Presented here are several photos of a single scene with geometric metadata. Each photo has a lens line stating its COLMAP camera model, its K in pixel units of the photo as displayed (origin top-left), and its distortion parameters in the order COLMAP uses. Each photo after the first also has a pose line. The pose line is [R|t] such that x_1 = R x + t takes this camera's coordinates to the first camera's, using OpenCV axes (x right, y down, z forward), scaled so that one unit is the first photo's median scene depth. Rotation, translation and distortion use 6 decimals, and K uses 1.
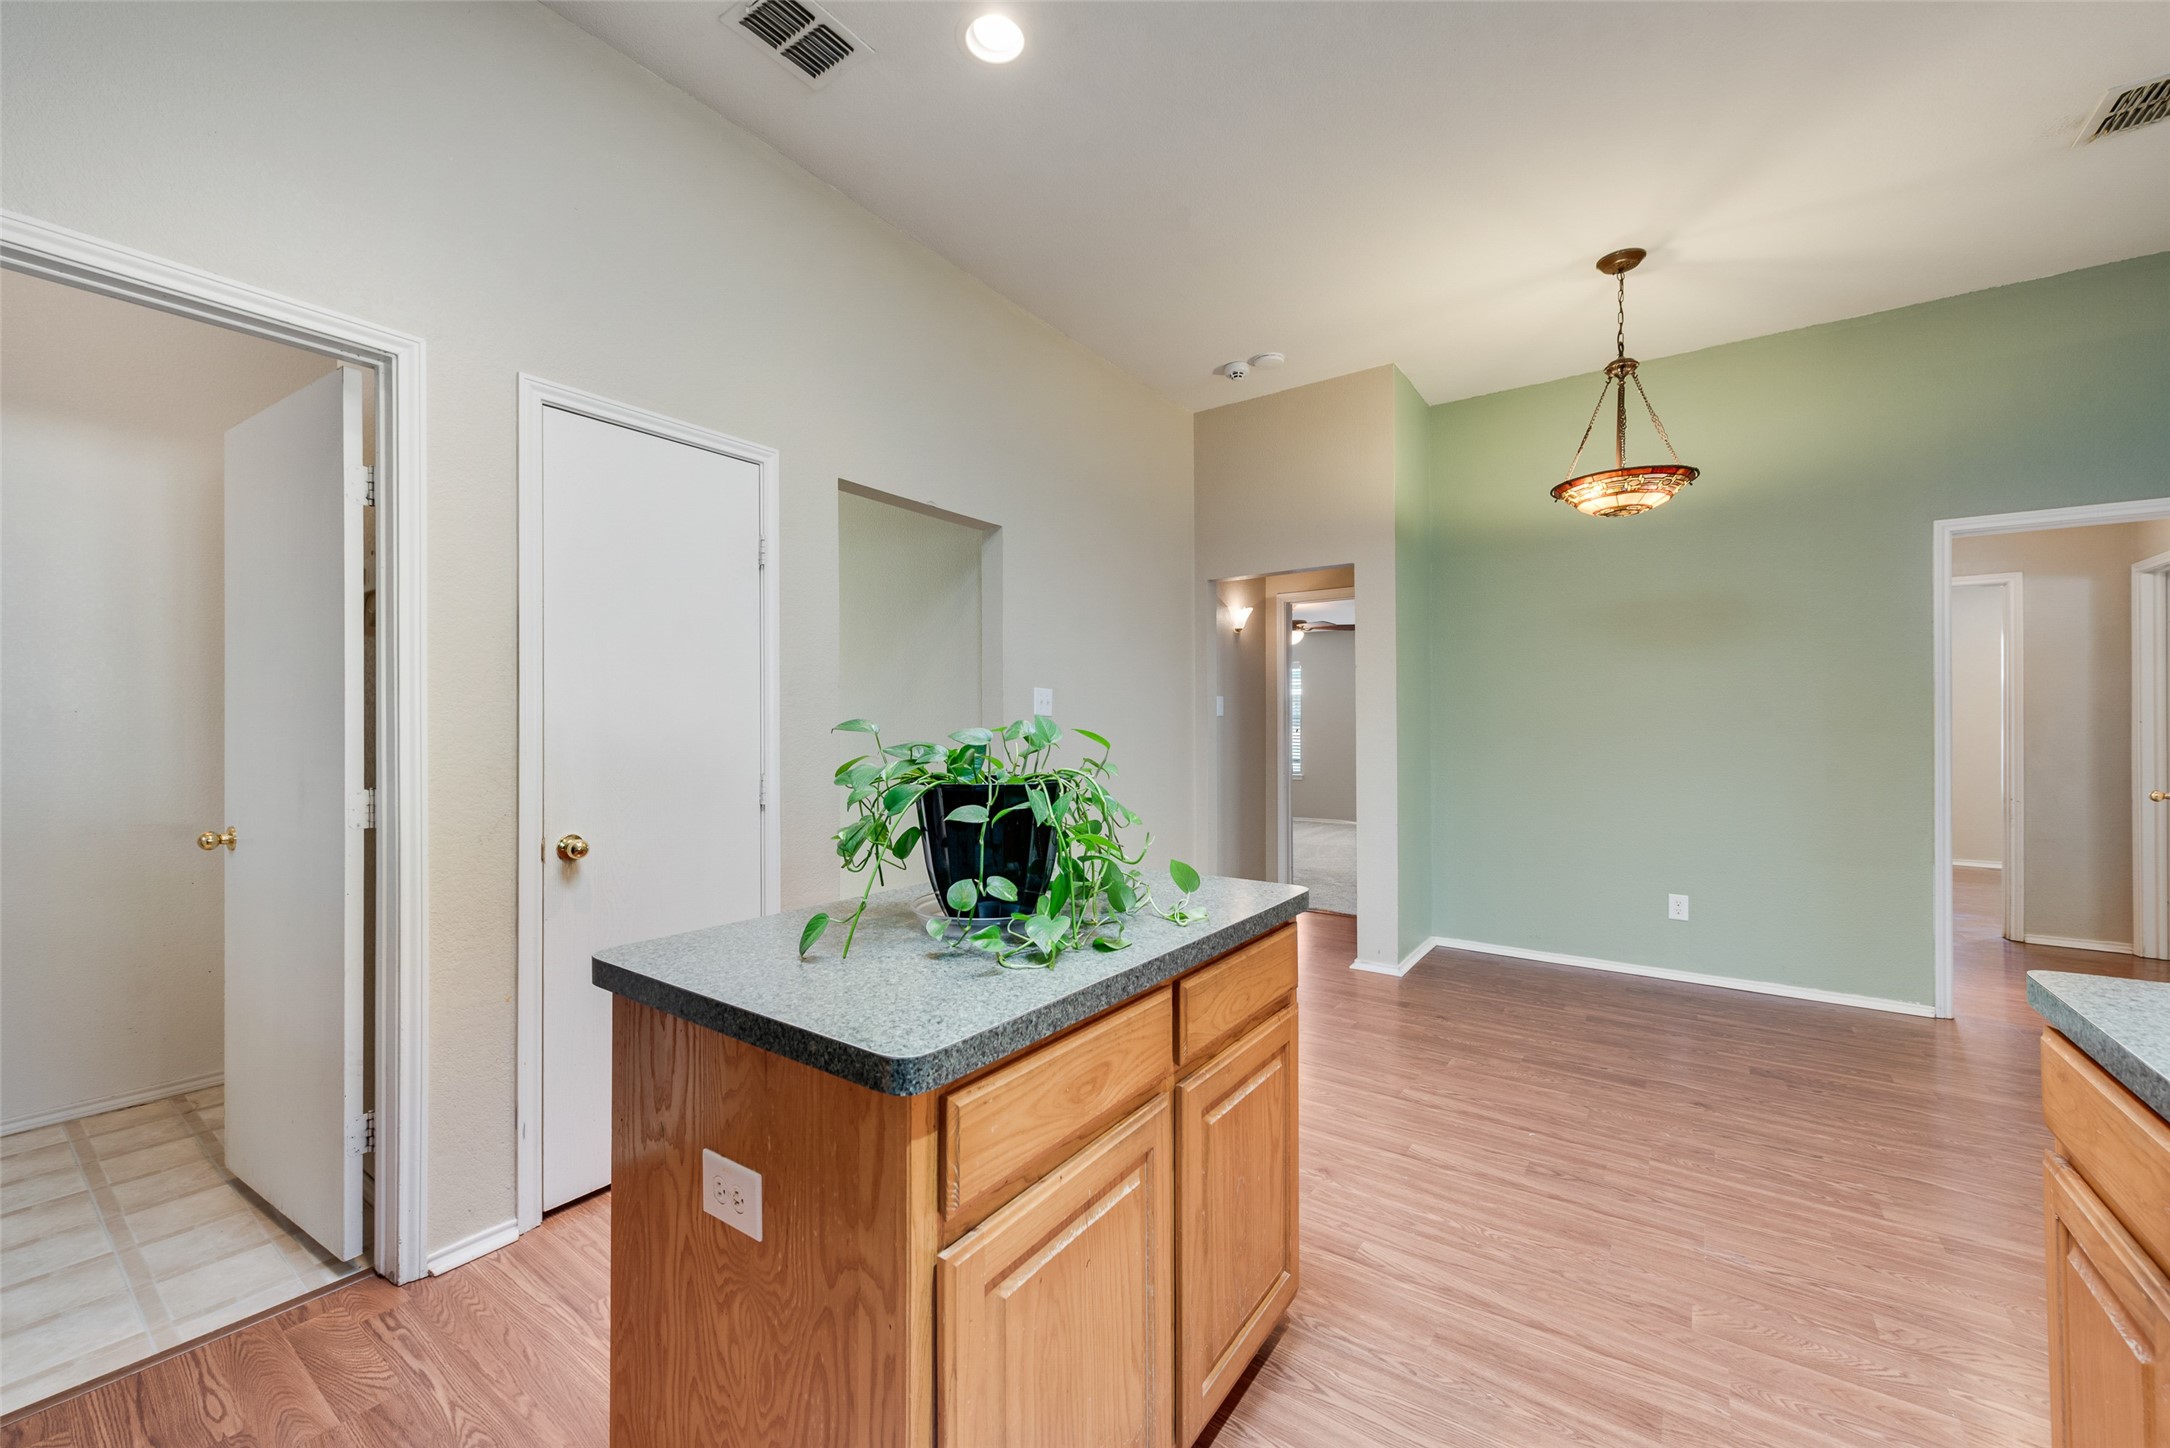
lens RADIAL K [[848.3, 0, 1070.7], [0, 848.3, 727.1], [0, 0, 1]] dist [0.007733, -0.002626]
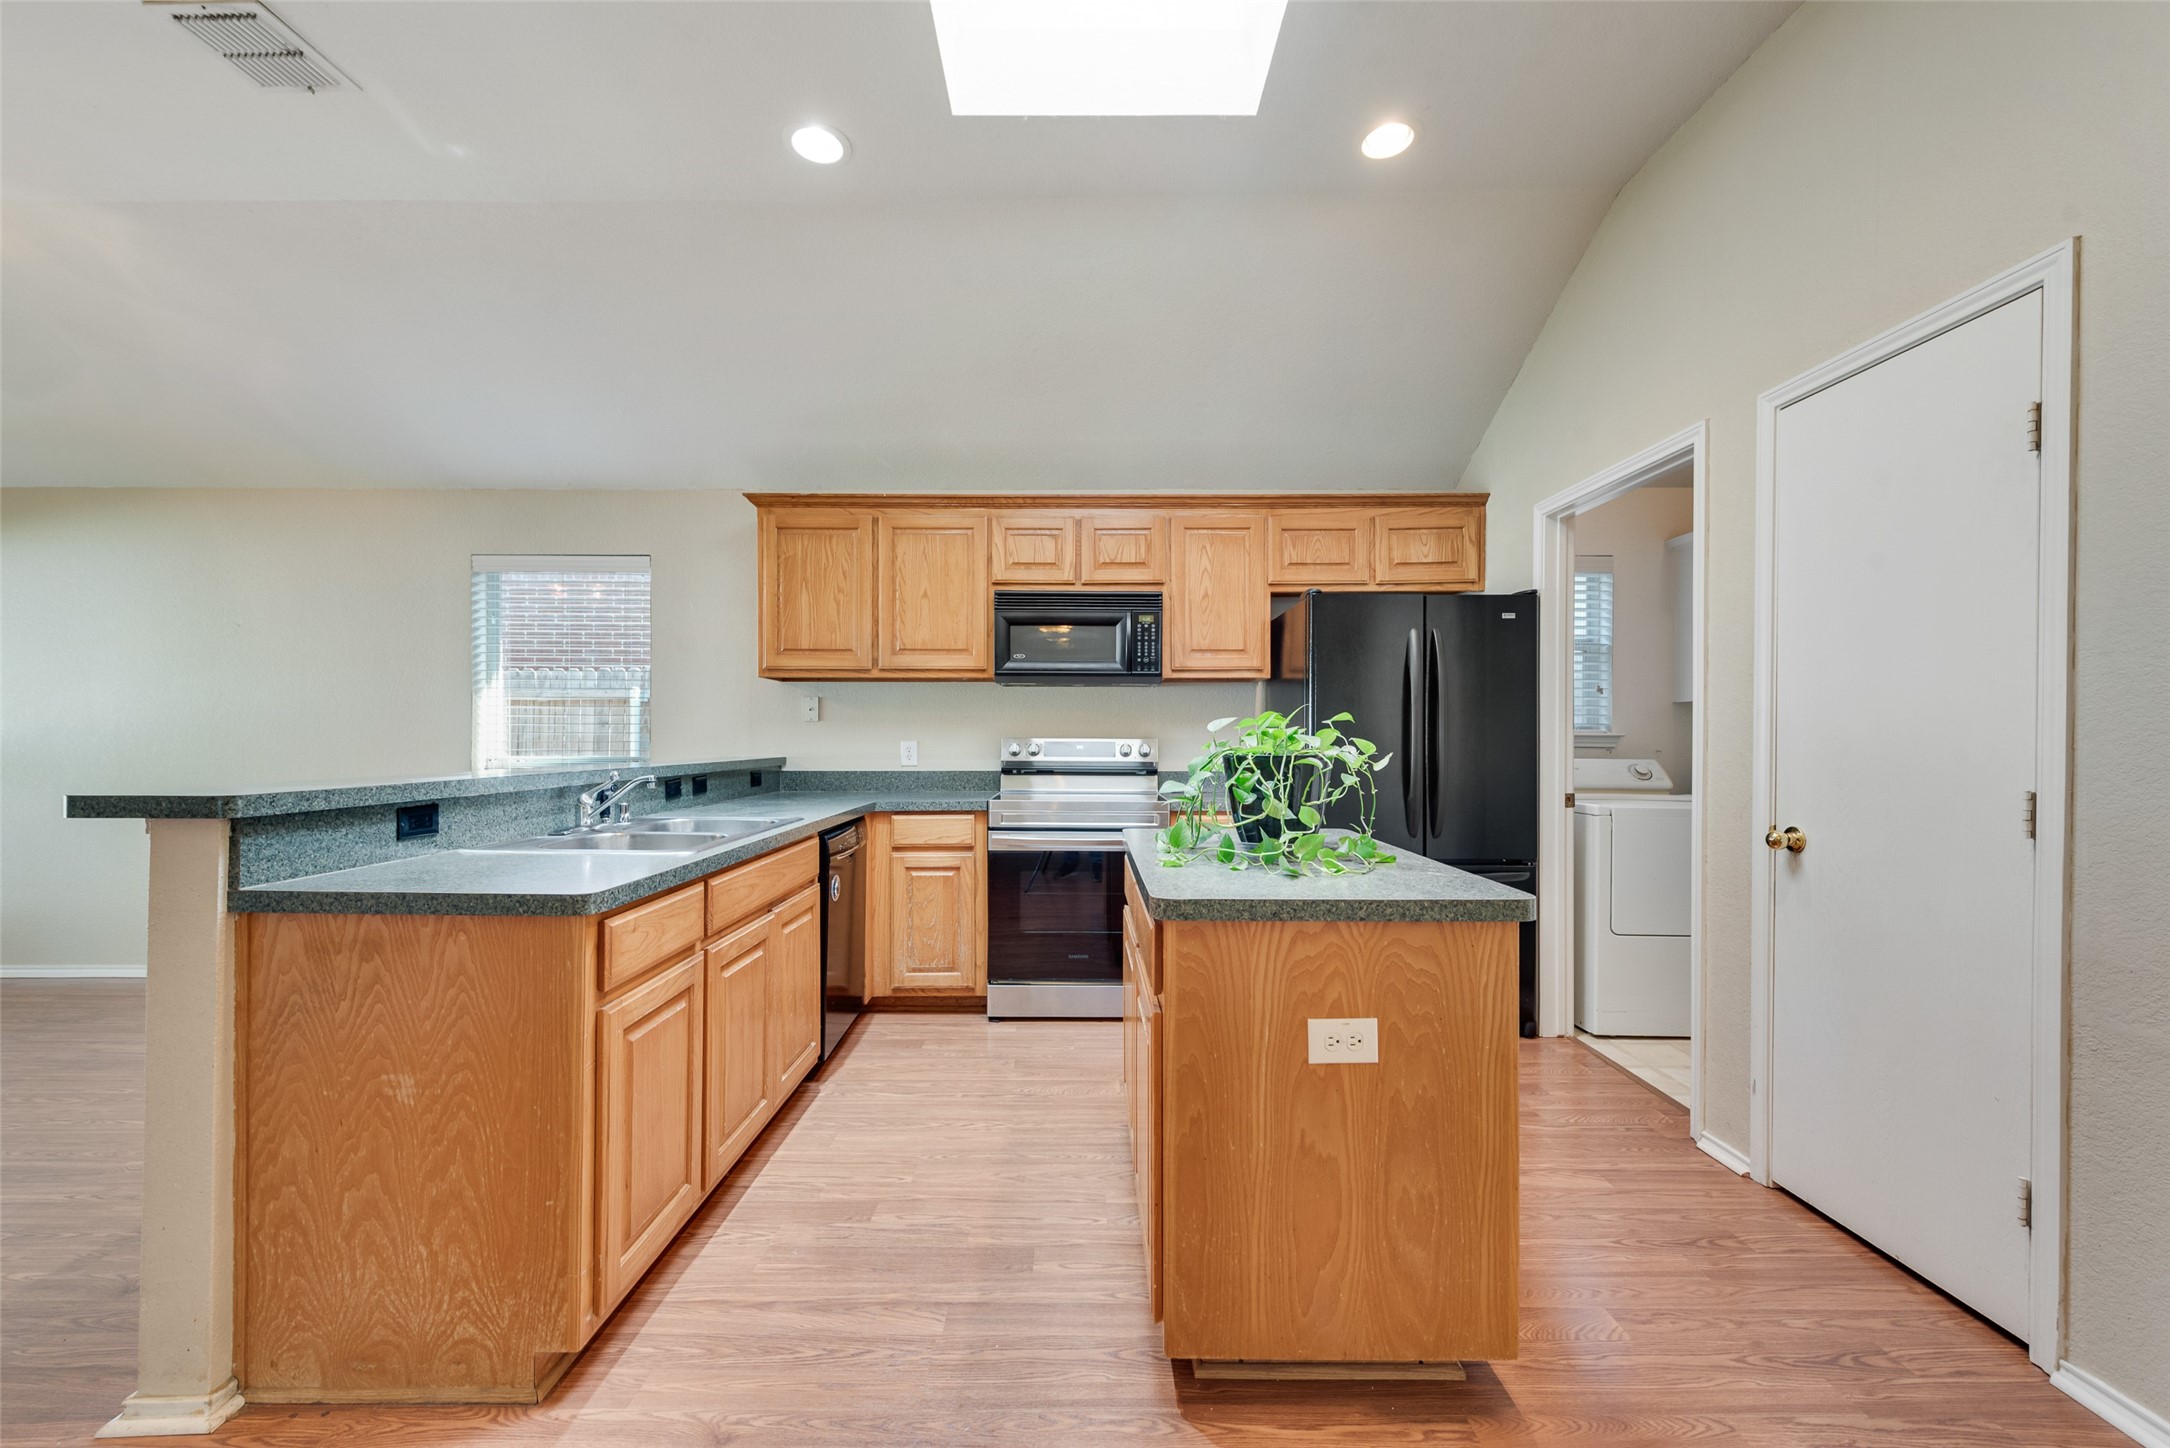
lens RADIAL K [[848.3, 0, 1085.4], [0, 848.3, 739.2], [0, 0, 1]] dist [0.007733, -0.002626]
pose [[-0.804260, 0.001520, -0.594276, 0.790343], [-0.002822, 0.999976, 0.006377, 0.024511], [0.594271, 0.006805, -0.804236, 1.532520]]
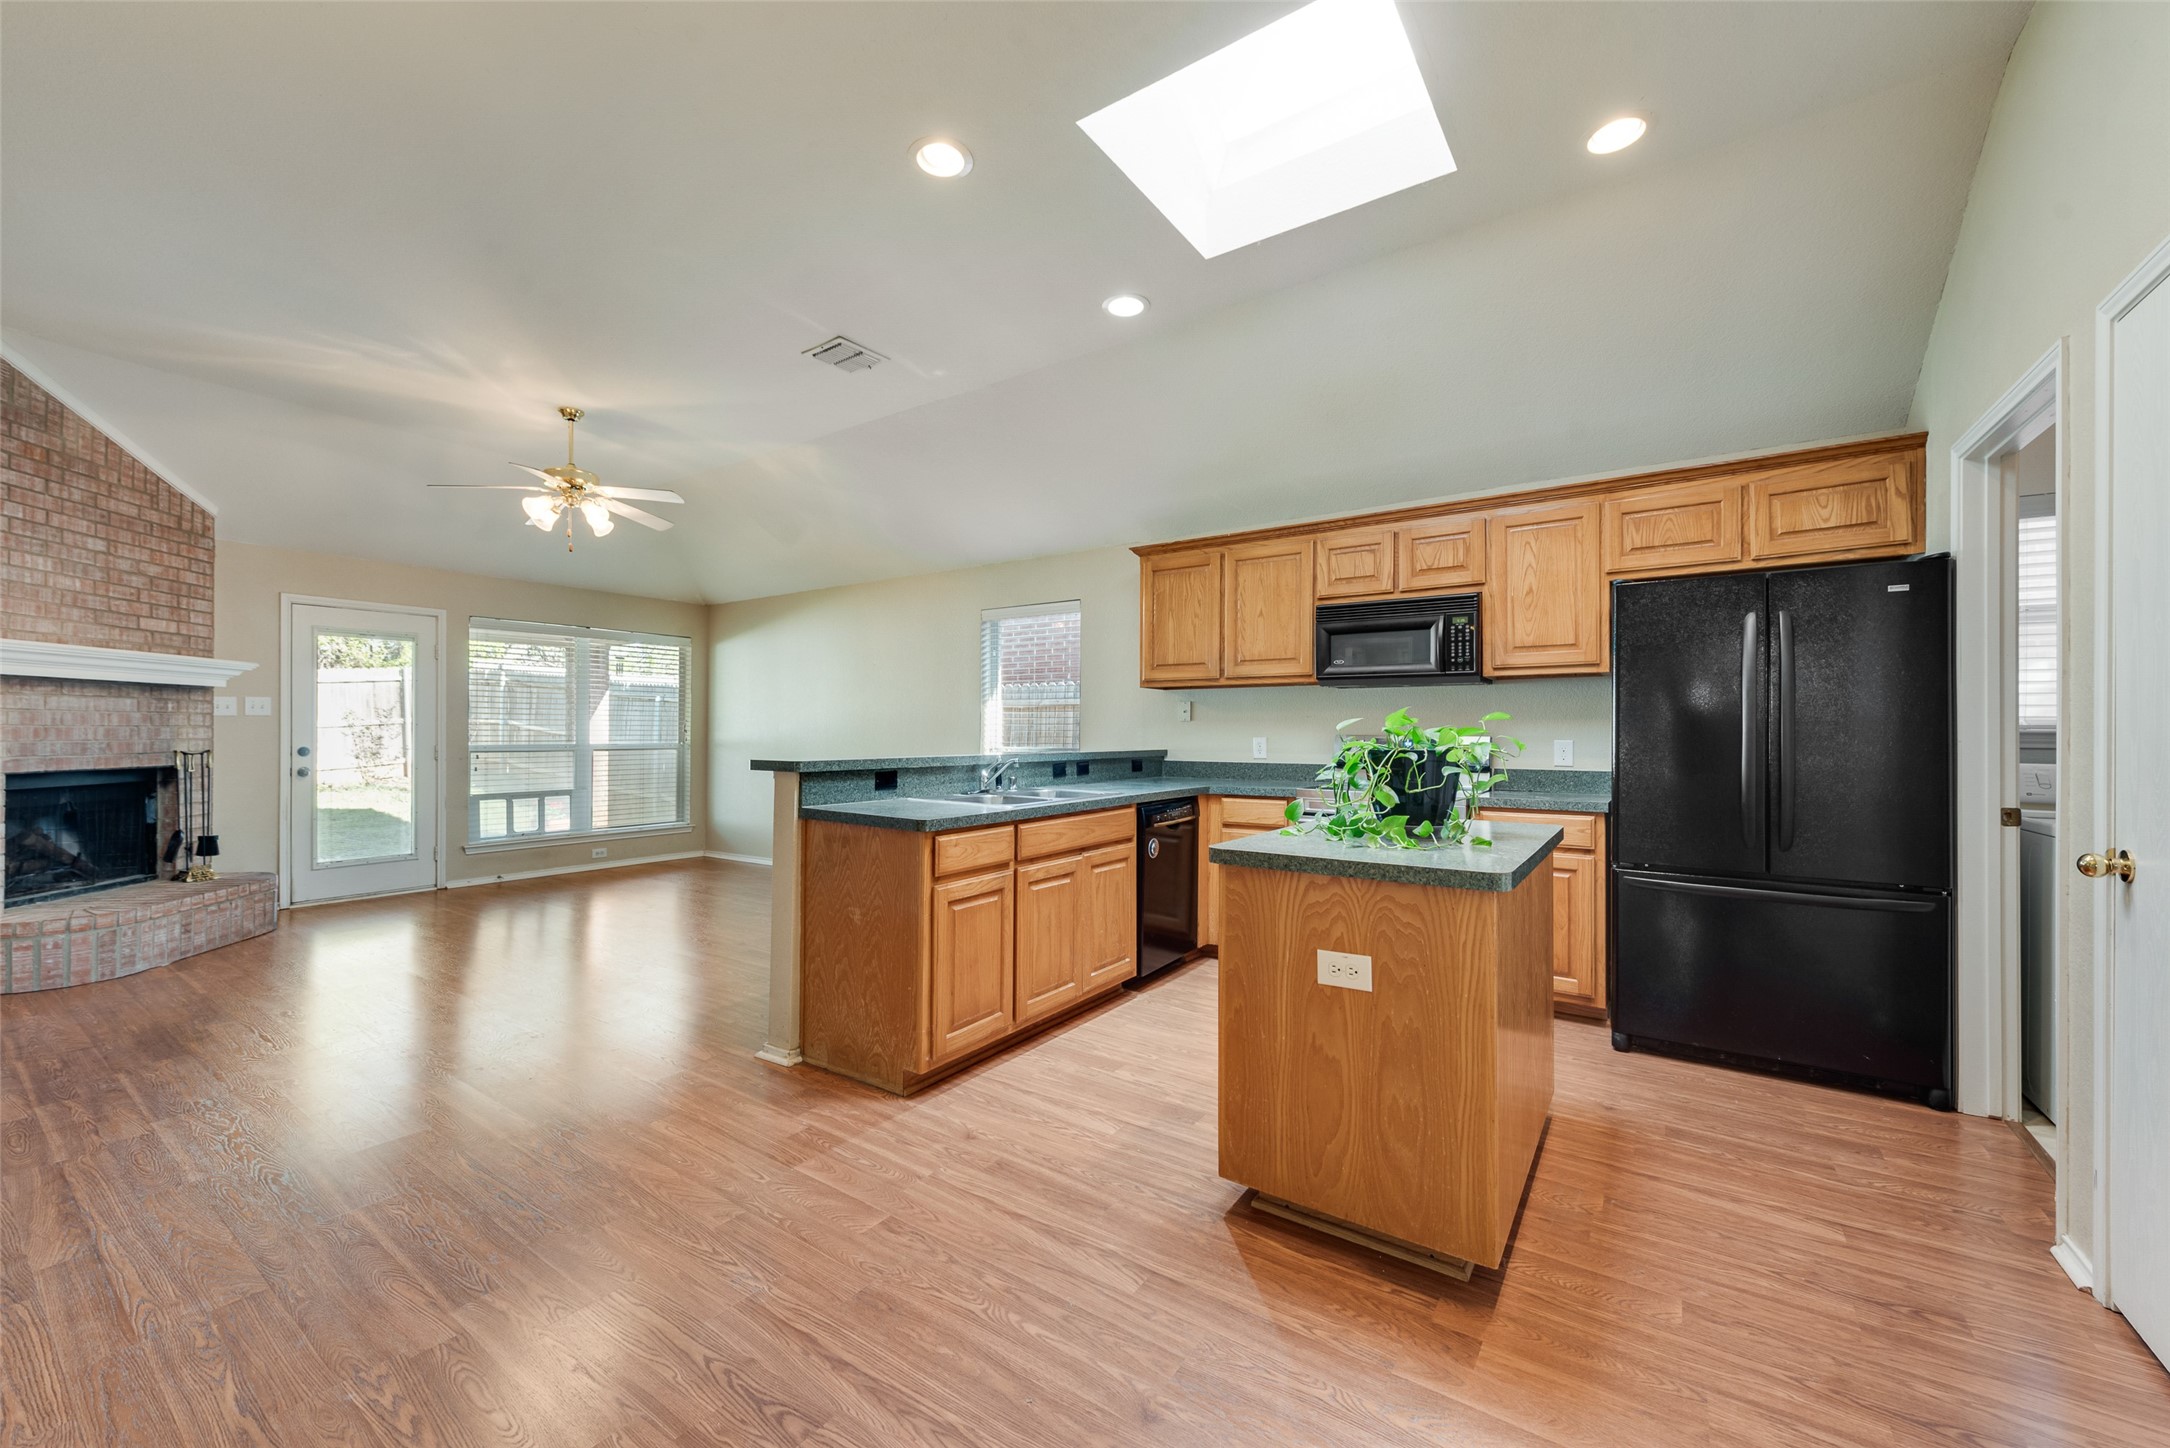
lens RADIAL K [[848.3, 0, 1081.7], [0, 848.3, 723.0], [0, 0, 1]] dist [0.007733, -0.002626]
pose [[-0.999586, -0.002126, -0.028695, 0.464571], [-0.001924, 0.999973, -0.007065, 0.020780], [0.028710, -0.007007, -0.999563, 2.065169]]
